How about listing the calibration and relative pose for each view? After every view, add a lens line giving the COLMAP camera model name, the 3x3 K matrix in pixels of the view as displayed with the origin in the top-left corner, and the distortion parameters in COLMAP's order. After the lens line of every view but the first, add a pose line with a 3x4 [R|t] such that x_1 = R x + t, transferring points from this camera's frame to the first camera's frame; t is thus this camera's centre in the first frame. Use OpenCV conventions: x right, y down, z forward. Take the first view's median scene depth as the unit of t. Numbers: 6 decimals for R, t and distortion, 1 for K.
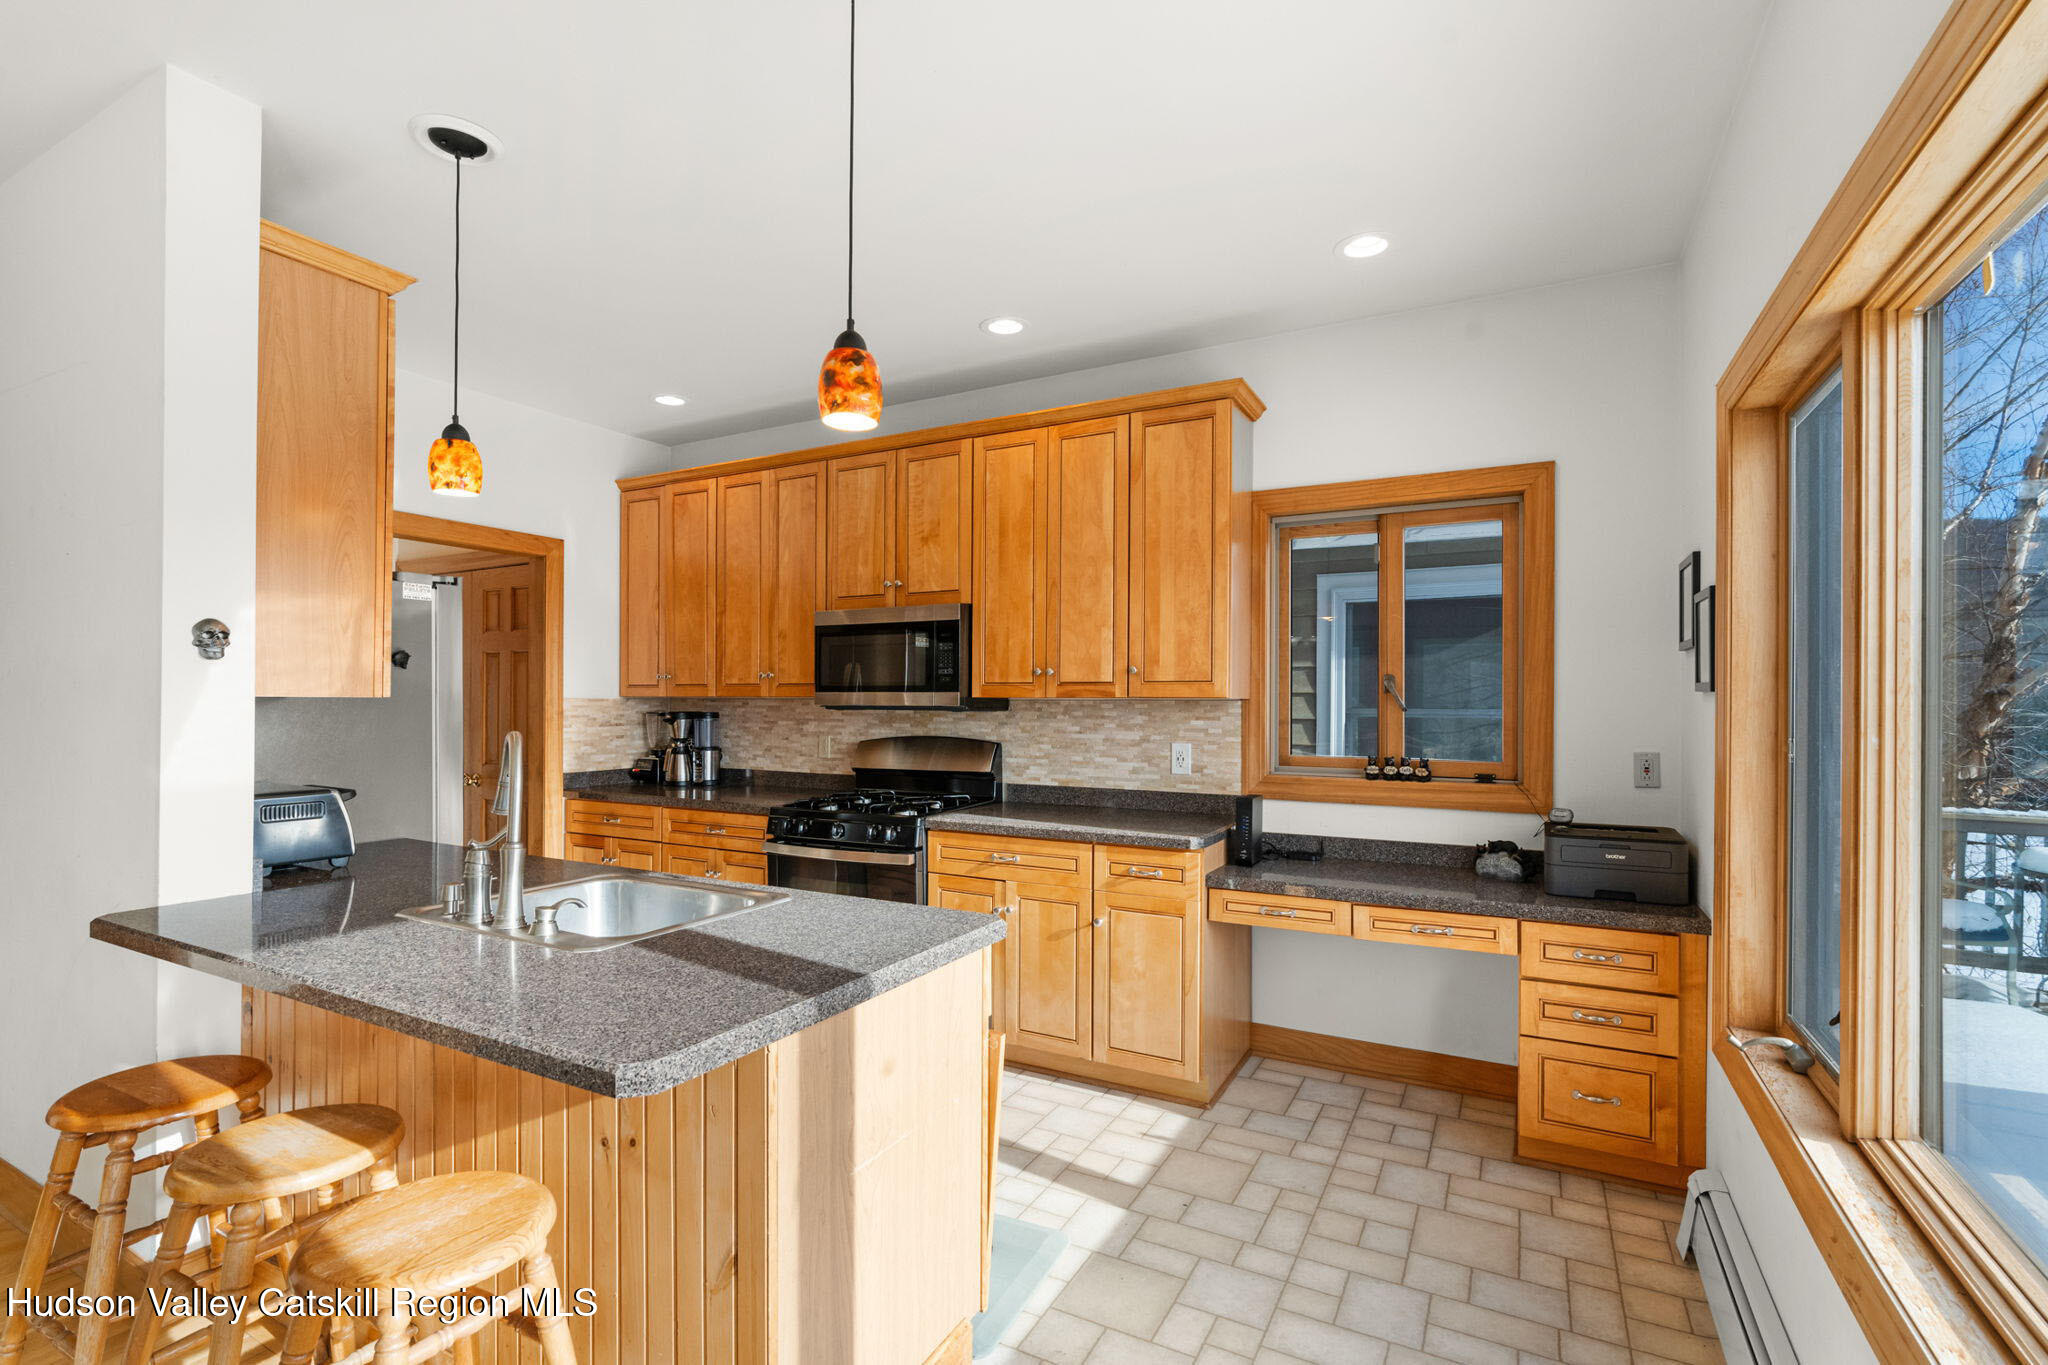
lens RADIAL K [[936.4, 0, 1042.3], [0, 936.4, 696.3], [0, 0, 1]] dist [-0.008557, 0.002267]
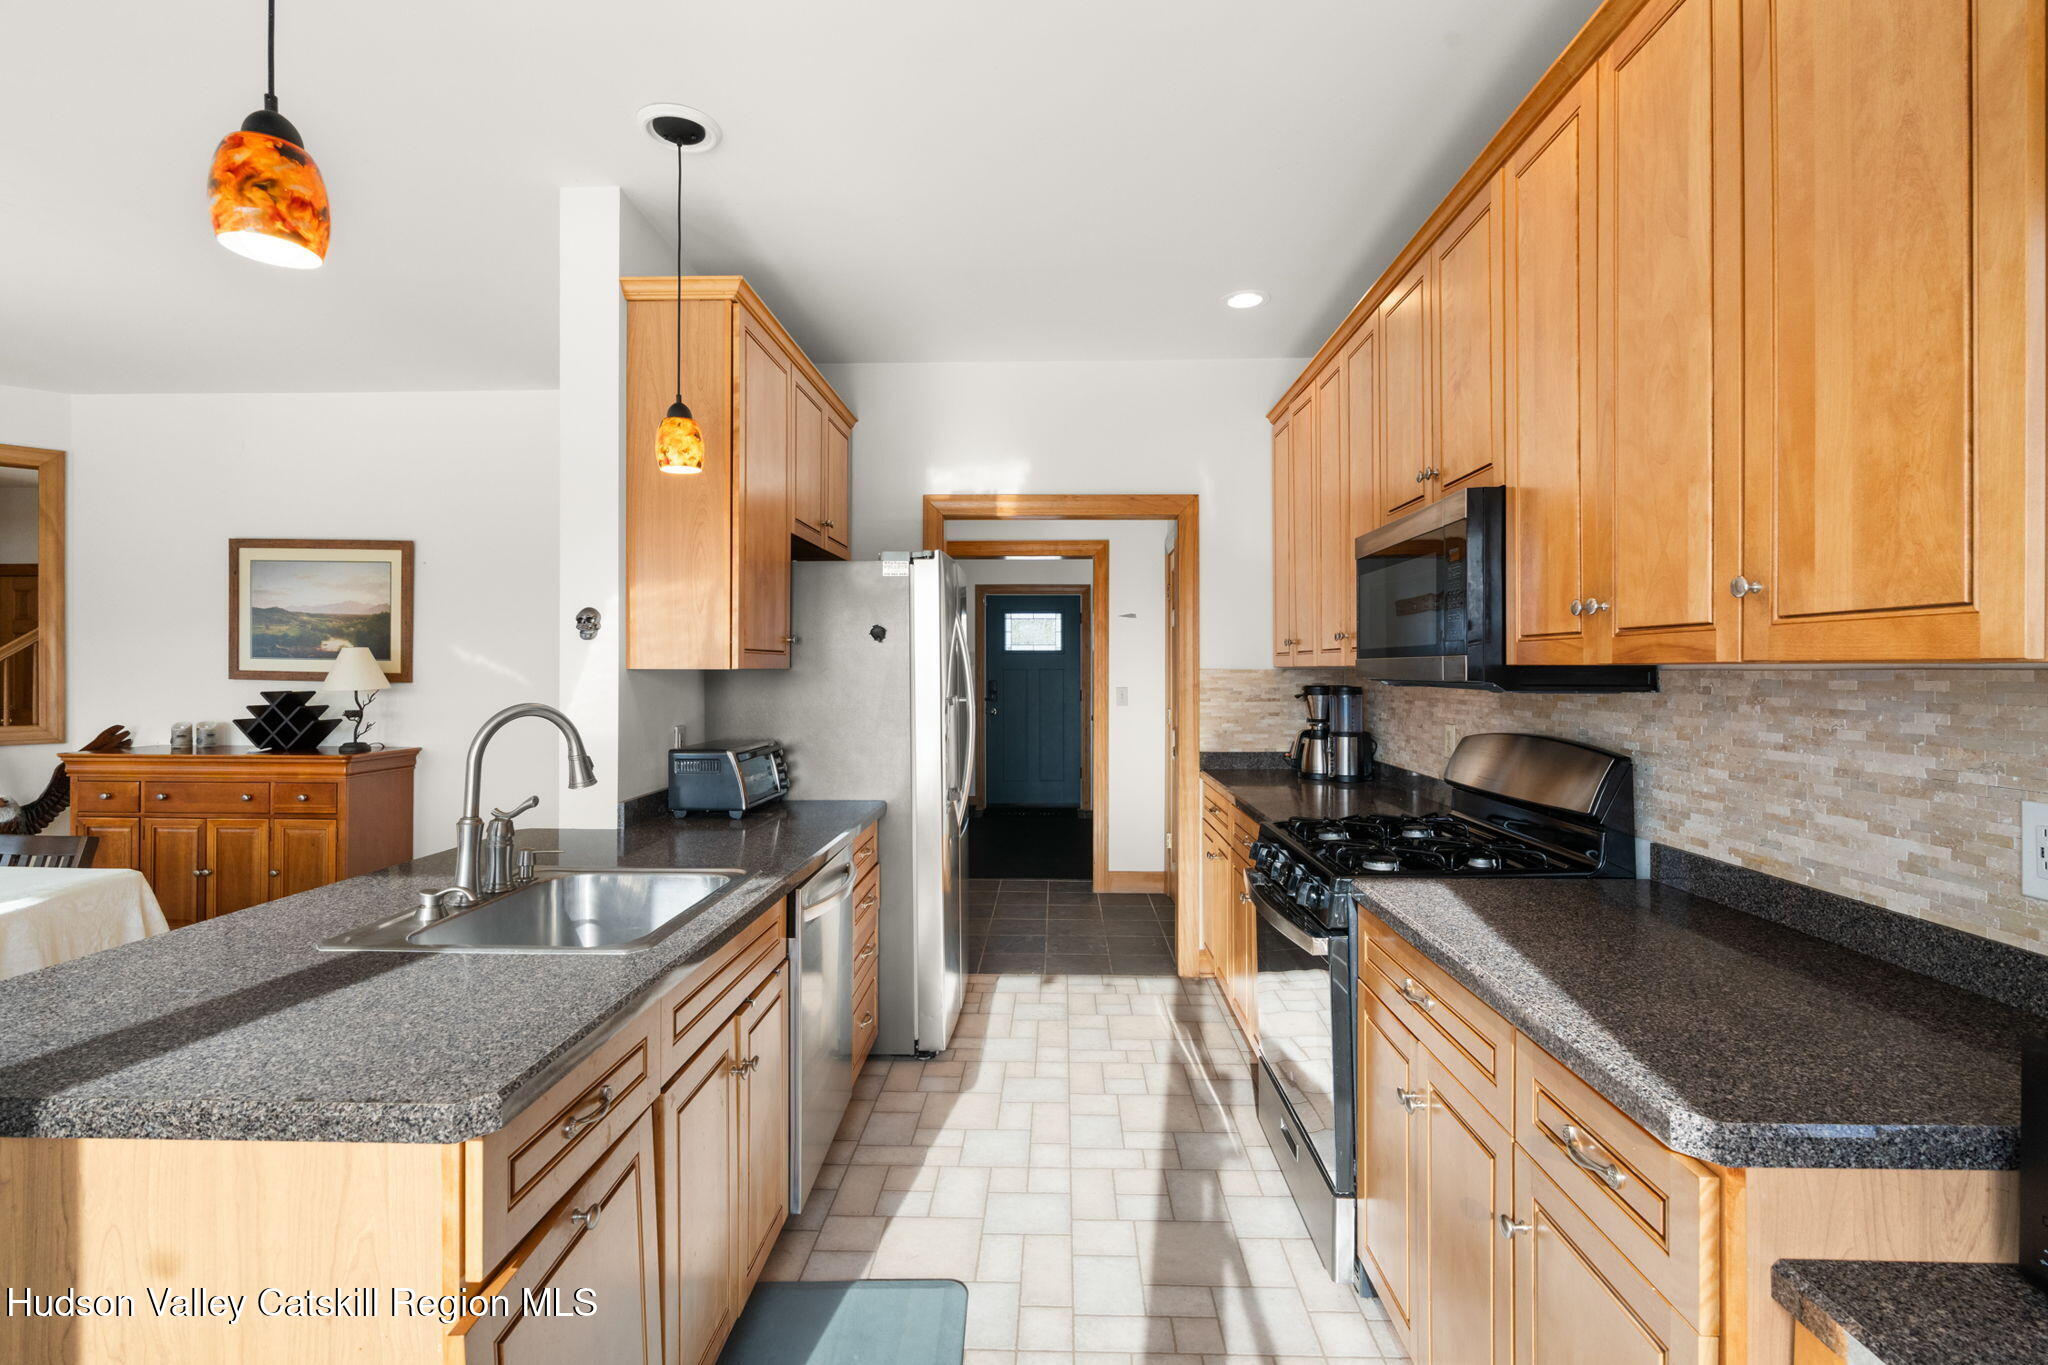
lens RADIAL K [[936.4, 0, 1020.4], [0, 936.4, 662.4], [0, 0, 1]] dist [-0.008557, 0.002267]
pose [[0.432206, -0.010010, -0.901720, 0.290152], [0.005130, 0.999950, -0.008641, 0.003059], [0.901760, -0.000891, 0.432235, 0.564357]]
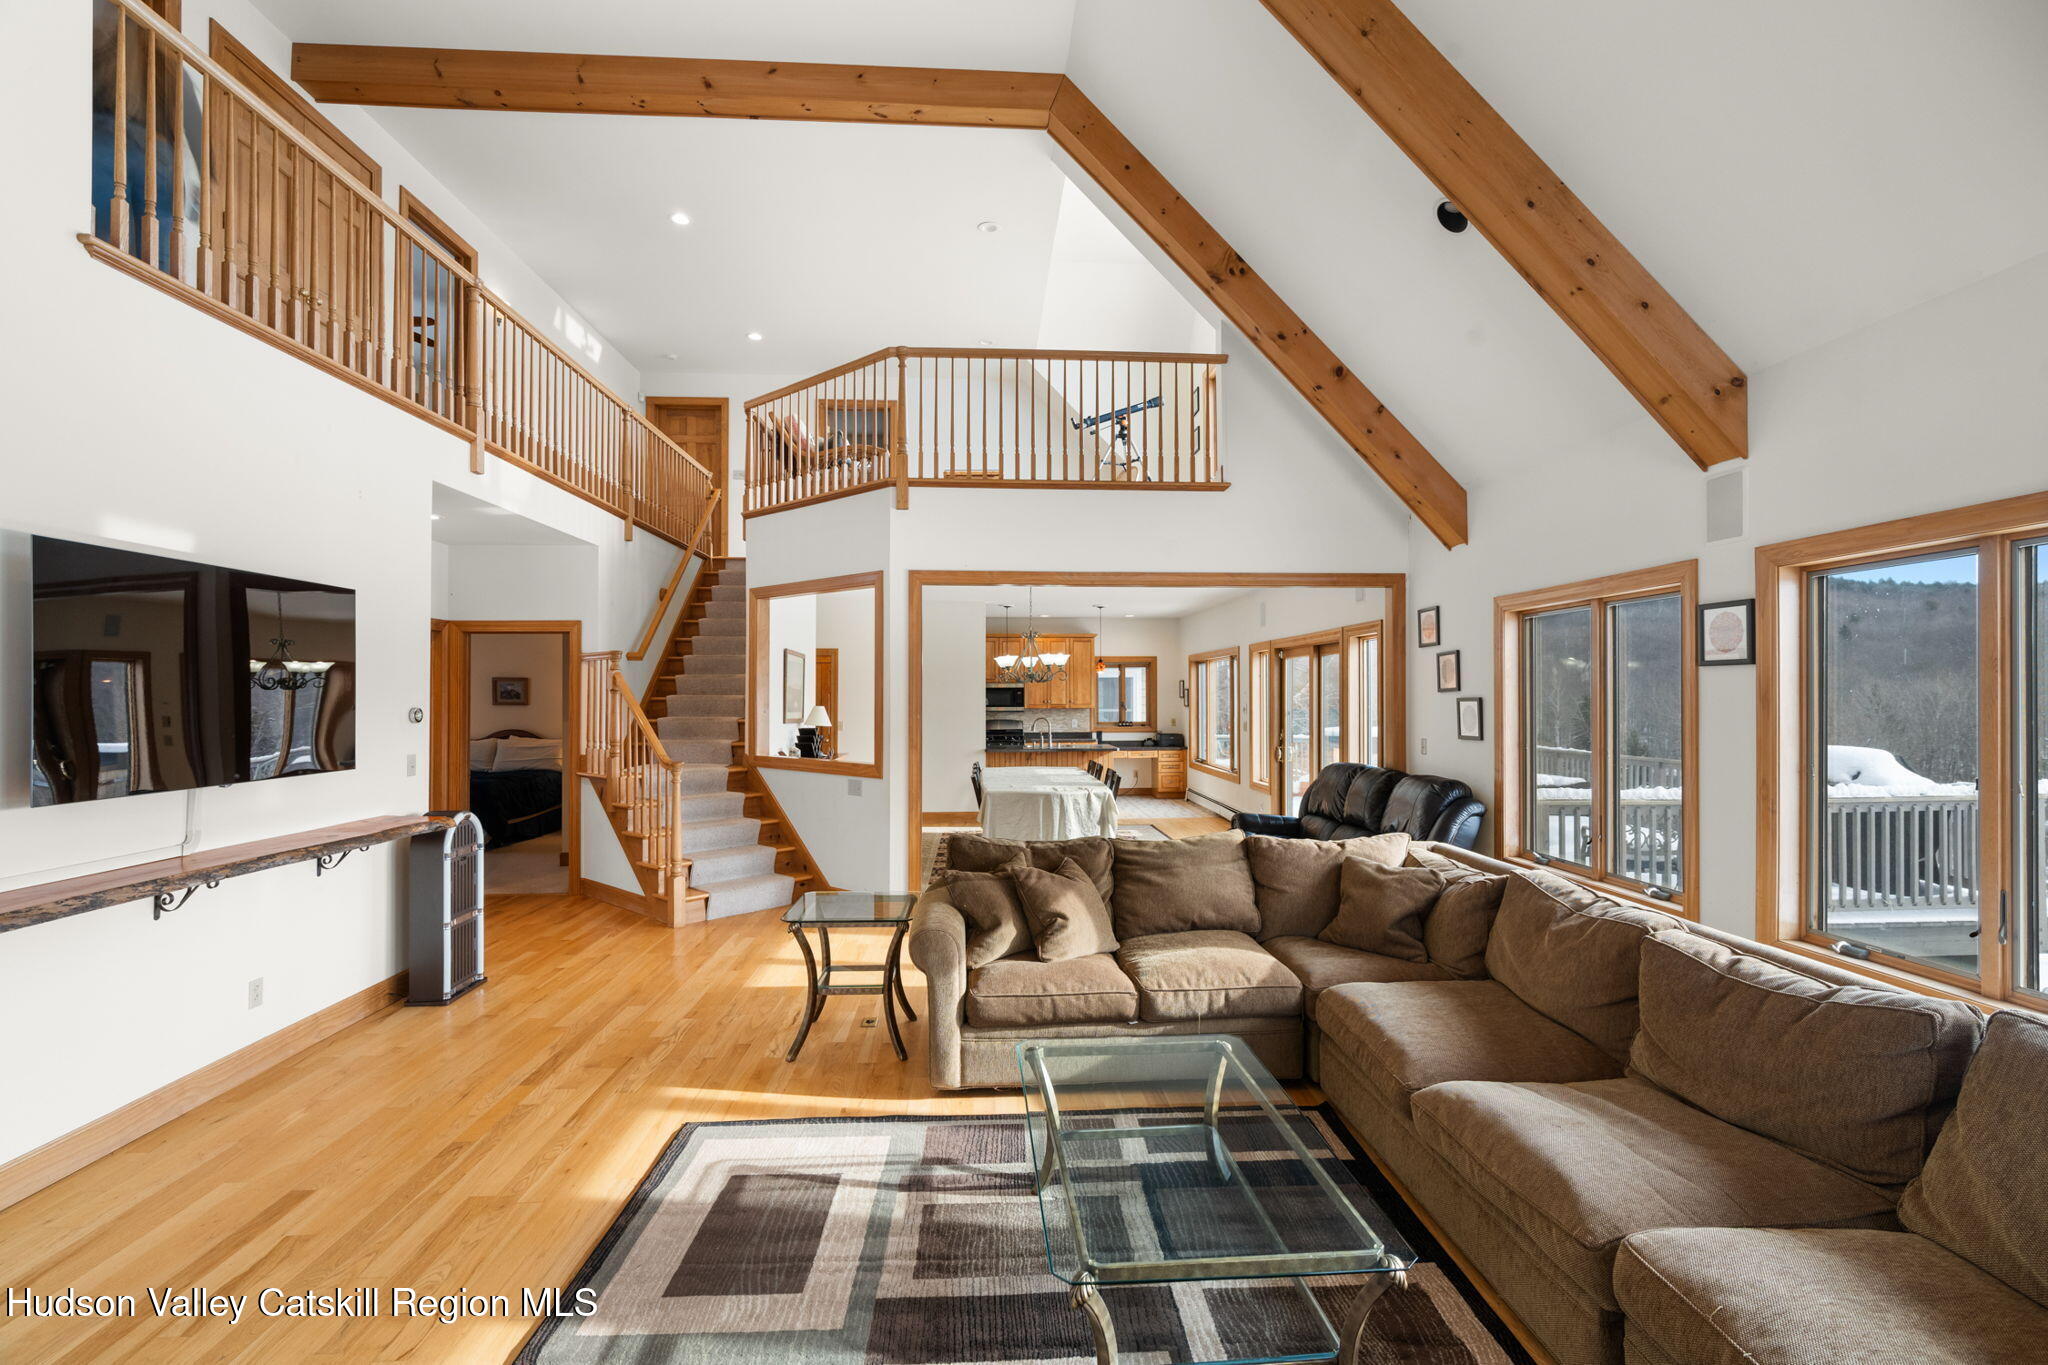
lens RADIAL K [[918.5, 0, 1013.7], [0, 918.5, 682.3], [0, 0, 1]] dist [-0.007942, 0.002022]
pose [[0.864683, -0.000105, 0.502319, -2.043811], [0.004524, 0.999961, -0.007578, -0.078772], [-0.502298, 0.008825, 0.864649, -2.247280]]
